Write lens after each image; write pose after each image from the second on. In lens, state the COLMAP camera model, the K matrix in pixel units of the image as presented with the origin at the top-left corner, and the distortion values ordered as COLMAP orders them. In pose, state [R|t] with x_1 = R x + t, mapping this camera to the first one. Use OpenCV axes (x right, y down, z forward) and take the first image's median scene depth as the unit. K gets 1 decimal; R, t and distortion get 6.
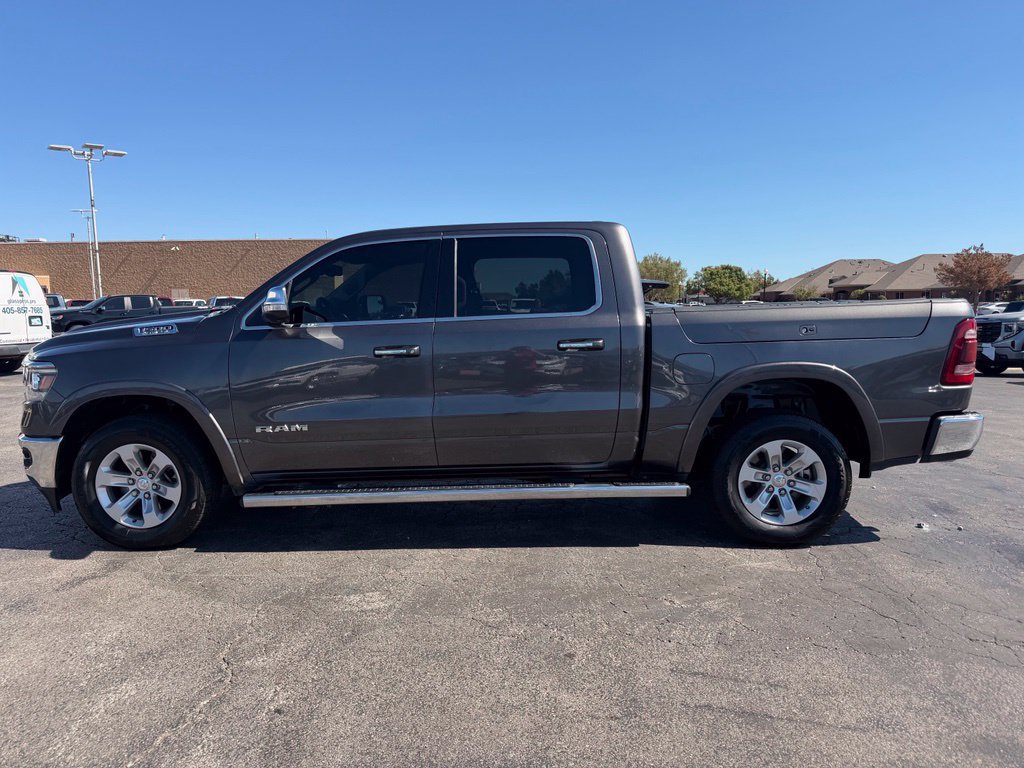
lens RADIAL K [[719.8, 0, 512.0], [0, 719.8, 384.0], [0, 0, 1]] dist [0.011386, -0.017837]
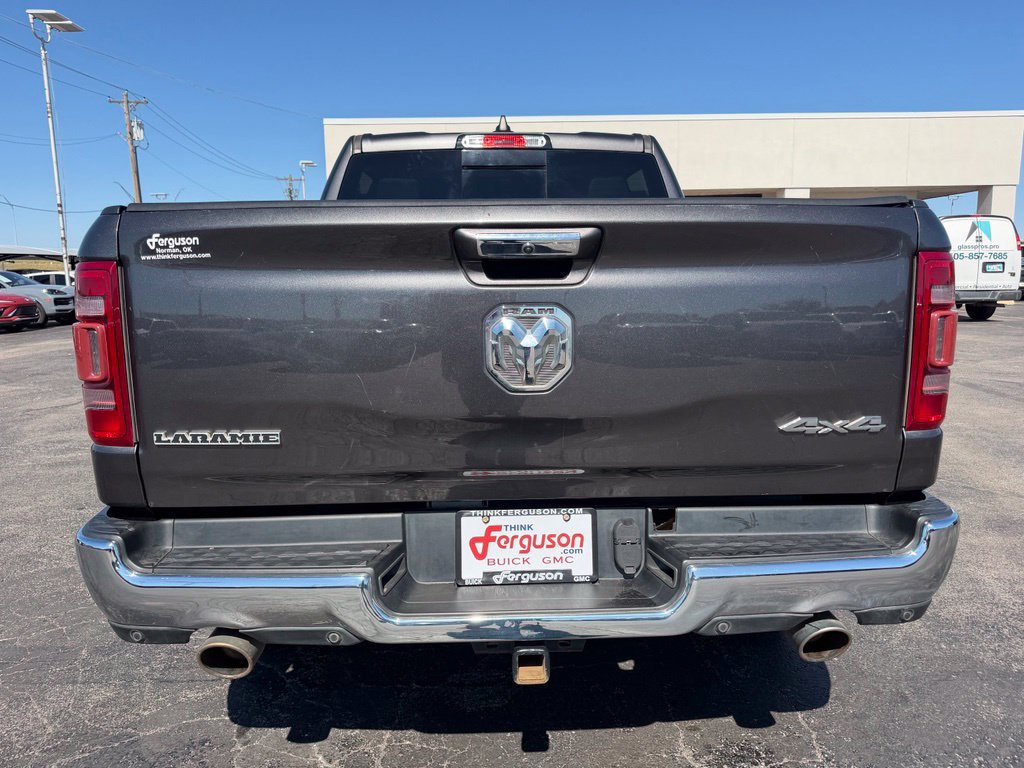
lens RADIAL K [[720.7, 0, 520.5], [0, 720.7, 385.9], [0, 0, 1]] dist [-0.000469, -0.003716]
pose [[0.055697, 0.166891, -0.984401, 0.274343], [-0.095332, 0.982316, 0.161143, -0.027205], [0.993886, 0.084870, 0.070622, 0.326115]]
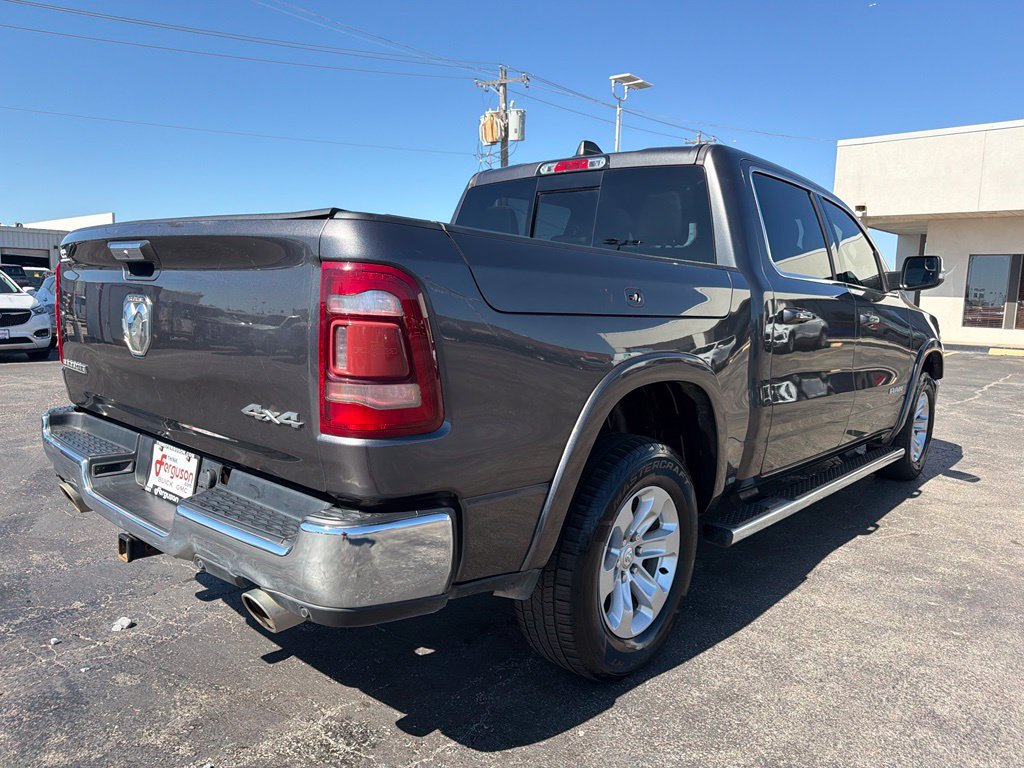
lens RADIAL K [[735.7, 0, 544.4], [0, 735.7, 386.4], [0, 0, 1]] dist [0.032798, -0.116003]
pose [[-0.634430, 0.089427, -0.767790, 0.232226], [-0.103551, 0.974499, 0.199068, -0.044357], [0.766013, 0.205800, -0.608991, 0.510484]]
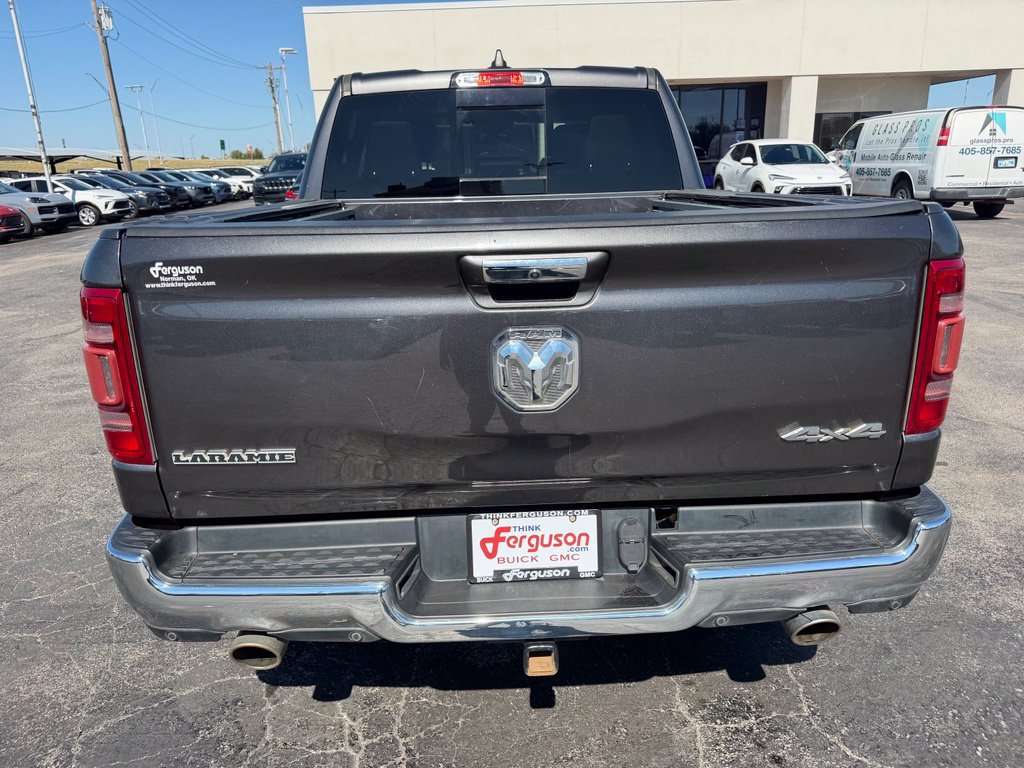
lens RADIAL K [[719.8, 0, 512.0], [0, 719.8, 384.0], [0, 0, 1]] dist [0.011386, -0.017837]
pose [[0.053951, 0.307652, -0.949968, 0.271098], [-0.080359, 0.949606, 0.302971, -0.047246], [0.995305, 0.059993, 0.075954, 0.322495]]
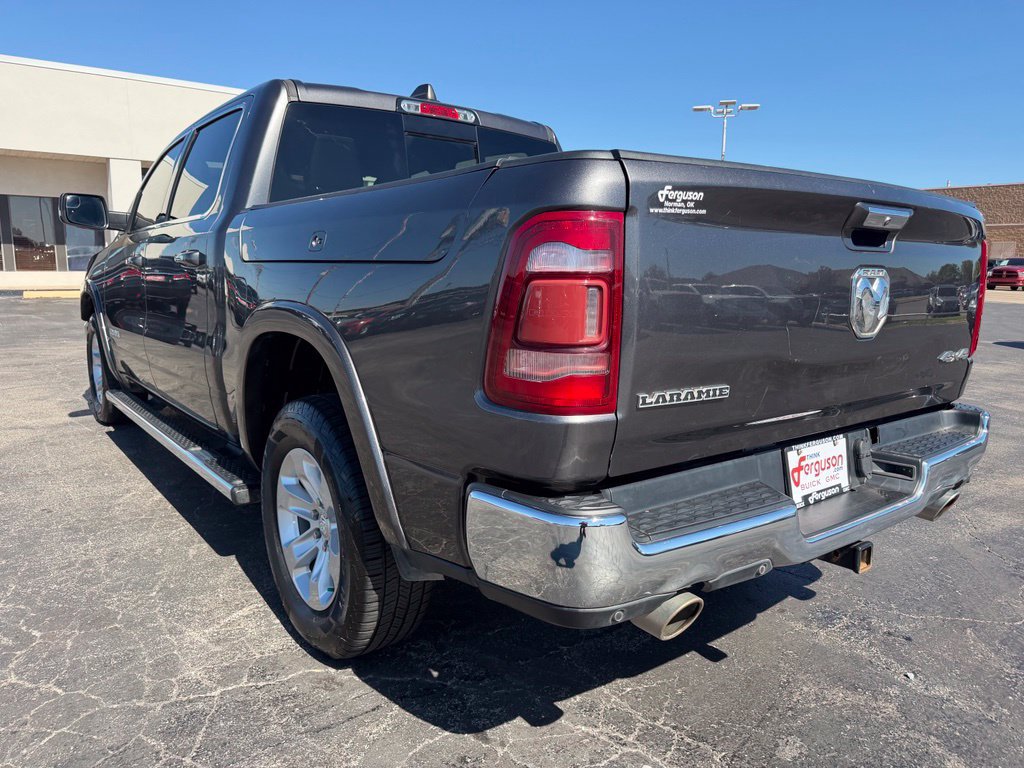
lens RADIAL K [[724.0, 0, 492.7], [0, 724.0, 384.8], [0, 0, 1]] dist [0.063809, -0.176786]
pose [[0.608181, 0.157919, -0.777932, 0.230402], [-0.113888, 0.987232, 0.111369, -0.006692], [0.785586, 0.020865, 0.618401, 0.188079]]
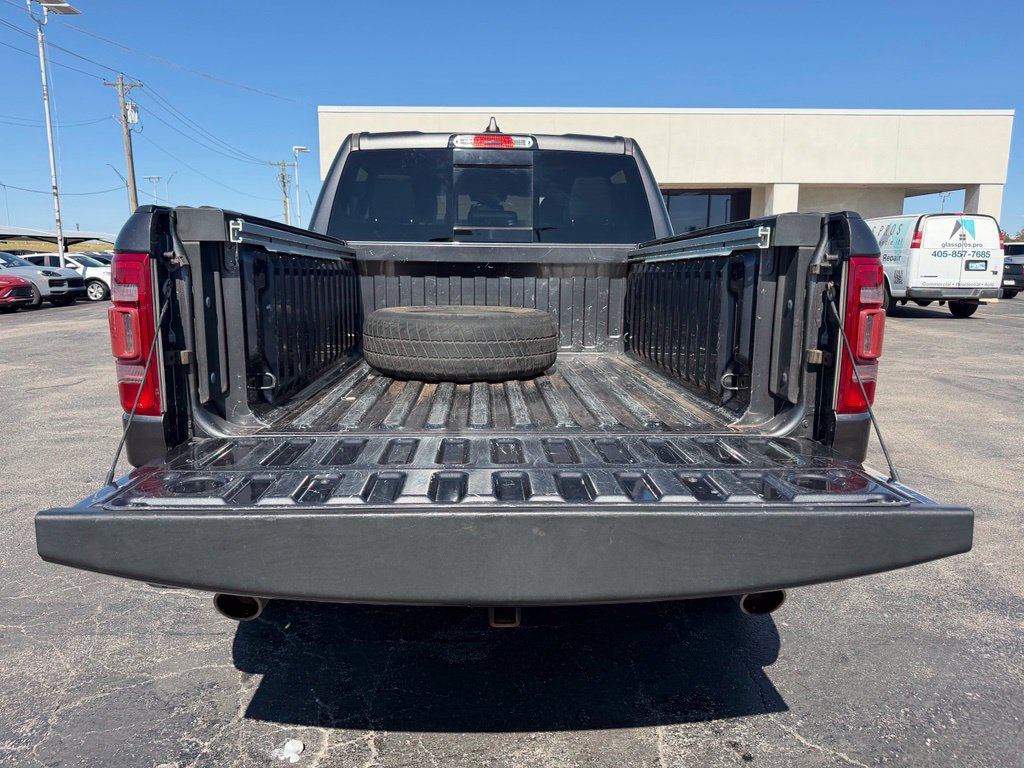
lens RADIAL K [[719.8, 0, 512.0], [0, 719.8, 384.0], [0, 0, 1]] dist [0.011386, -0.017837]
pose [[0.055073, 0.179839, -0.982153, 0.291777], [-0.112284, 0.978522, 0.172878, -0.029024], [0.992149, 0.100759, 0.074084, 0.327011]]
